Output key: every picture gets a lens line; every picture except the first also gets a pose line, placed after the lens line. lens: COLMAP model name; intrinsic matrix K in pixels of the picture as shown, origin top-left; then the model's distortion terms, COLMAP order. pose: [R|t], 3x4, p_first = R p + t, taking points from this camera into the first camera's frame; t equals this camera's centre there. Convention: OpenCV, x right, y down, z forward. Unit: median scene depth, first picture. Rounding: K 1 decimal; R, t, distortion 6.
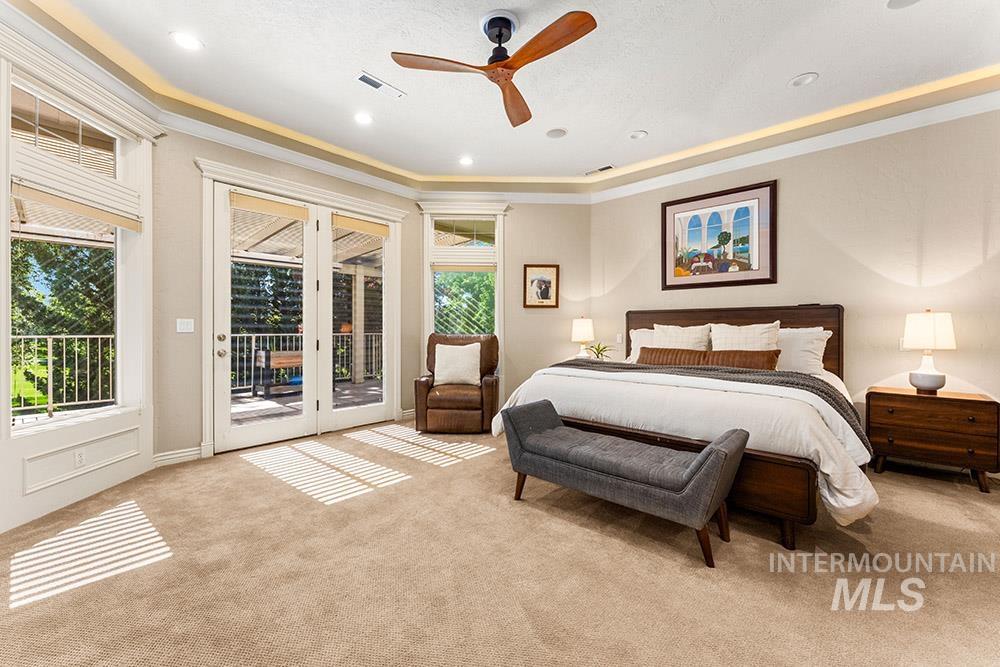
lens RADIAL K [[399.1, 0, 494.8], [0, 399.1, 329.3], [0, 0, 1]] dist [0.003197, -0.000464]
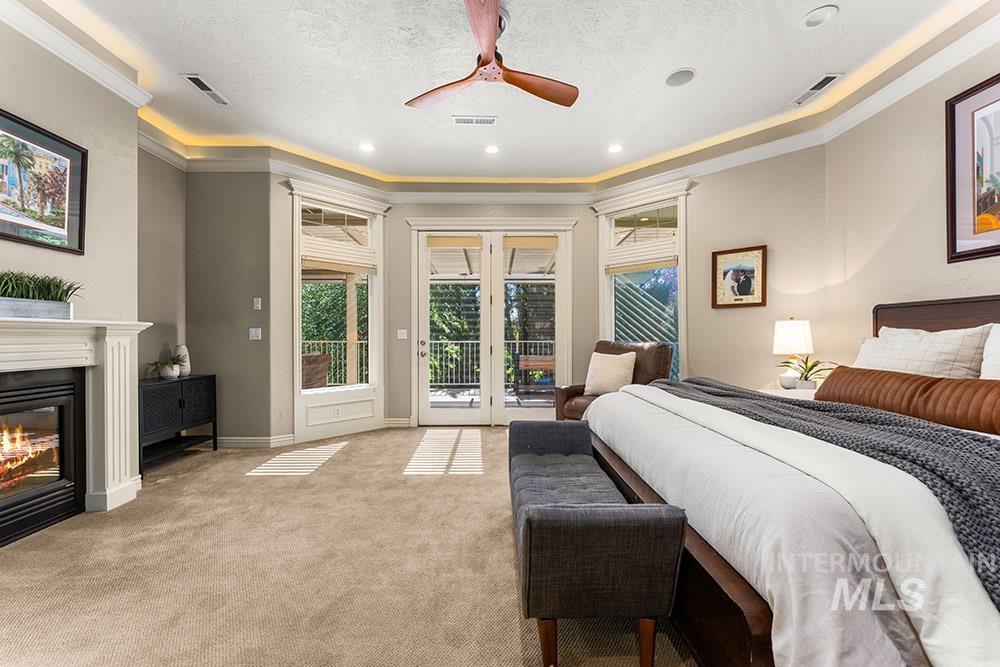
lens RADIAL K [[399.1, 0, 495.6], [0, 399.1, 337.4], [0, 0, 1]] dist [0.003197, -0.000464]
pose [[0.682151, -0.000370, -0.731211, 0.356867], [0.002195, 0.999996, 0.001542, -0.000023], [0.731208, -0.002657, 0.682150, 0.170098]]
